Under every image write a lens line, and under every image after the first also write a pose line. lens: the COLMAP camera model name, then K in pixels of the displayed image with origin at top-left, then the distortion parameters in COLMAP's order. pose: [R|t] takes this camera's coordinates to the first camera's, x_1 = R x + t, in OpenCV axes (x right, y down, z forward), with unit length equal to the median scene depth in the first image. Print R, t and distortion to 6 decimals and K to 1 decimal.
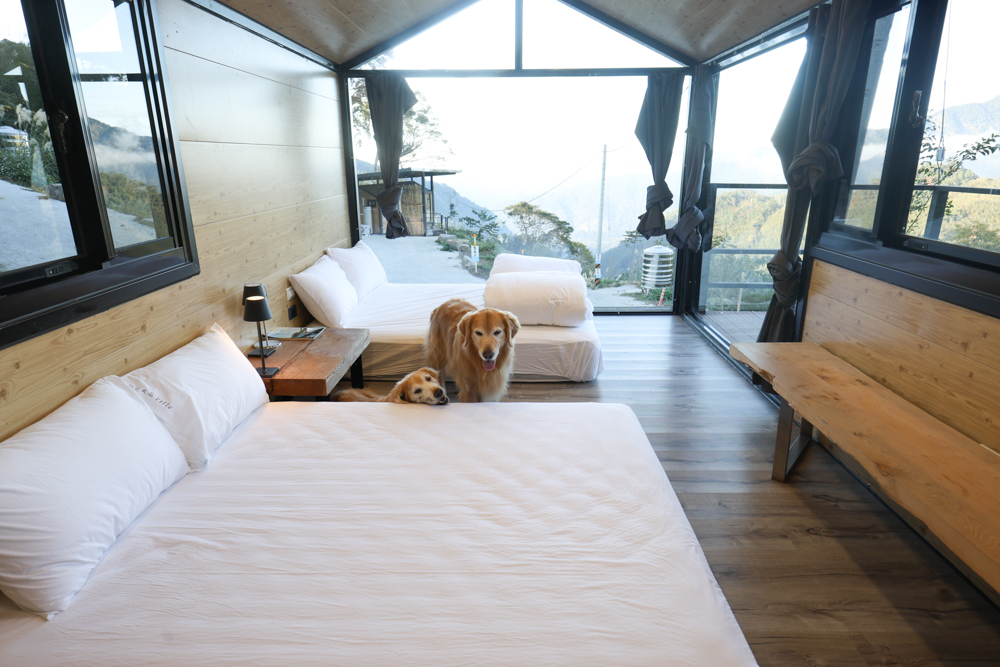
lens RADIAL K [[588.3, 0, 503.8], [0, 588.3, 328.7], [0, 0, 1]] dist [0.022143, -0.000693]
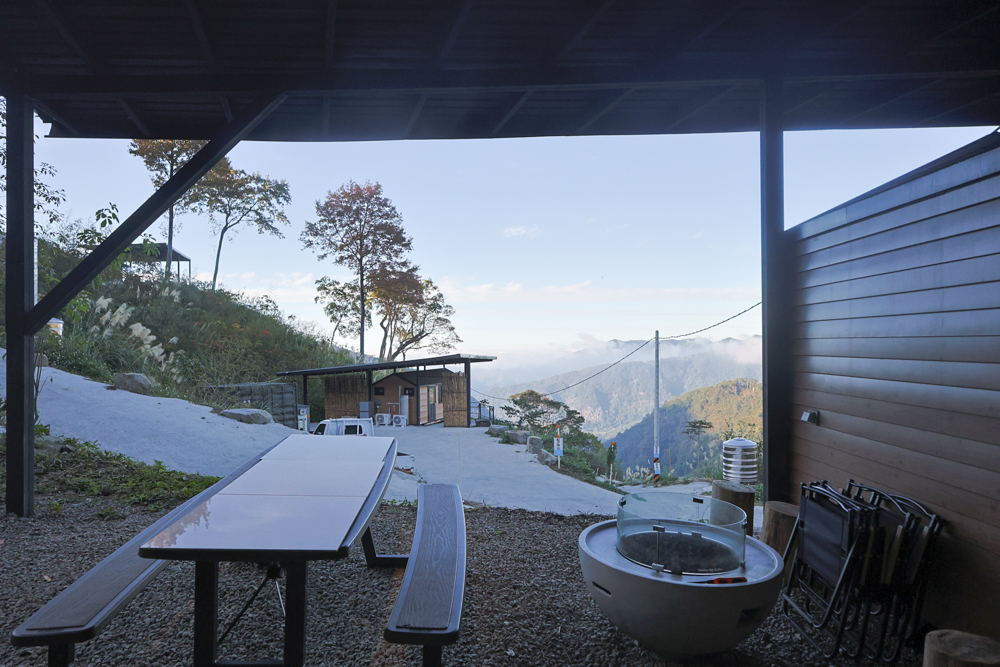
lens RADIAL K [[636.5, 0, 491.2], [0, 636.5, 341.7], [0, 0, 1]] dist [0.002373, 0.000264]
pose [[0.999987, -0.000800, 0.005083, -0.691626], [0.002213, 0.958718, -0.284349, -0.035005], [-0.004646, 0.284357, 0.958707, 0.187313]]
